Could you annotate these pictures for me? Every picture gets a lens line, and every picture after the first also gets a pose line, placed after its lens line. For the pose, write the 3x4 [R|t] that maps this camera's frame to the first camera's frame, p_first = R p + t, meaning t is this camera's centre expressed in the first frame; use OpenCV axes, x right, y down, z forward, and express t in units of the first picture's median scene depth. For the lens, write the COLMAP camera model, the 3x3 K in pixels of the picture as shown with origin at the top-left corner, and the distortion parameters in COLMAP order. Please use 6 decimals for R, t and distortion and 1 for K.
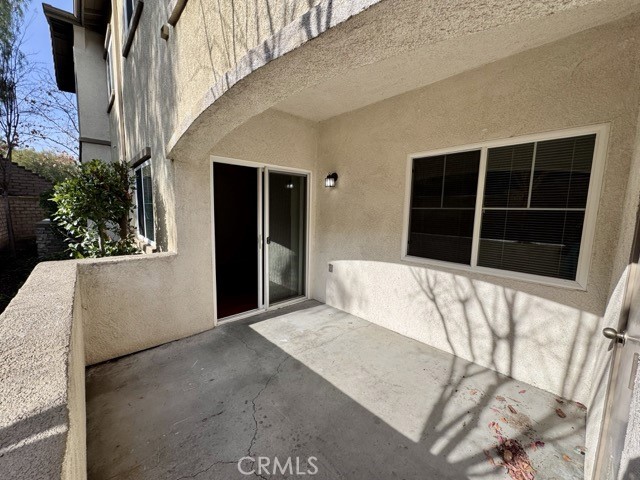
lens RADIAL K [[255.0, 0, 319.1], [0, 255.0, 241.0], [0, 0, 1]] dist [-0.002161, -0.000126]
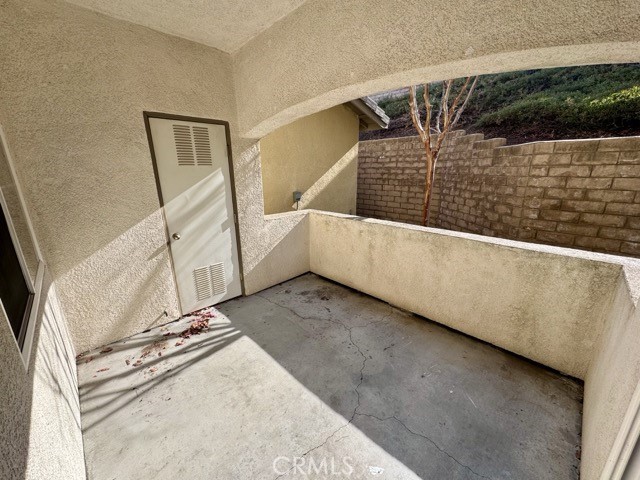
lens RADIAL K [[255.0, 0, 322.3], [0, 255.0, 239.4], [0, 0, 1]] dist [-0.002161, -0.000126]
pose [[-0.999169, -0.003339, -0.040622, -0.017155], [-0.018313, 0.927151, 0.374239, -0.265321], [0.036413, 0.374672, -0.926442, 1.720455]]
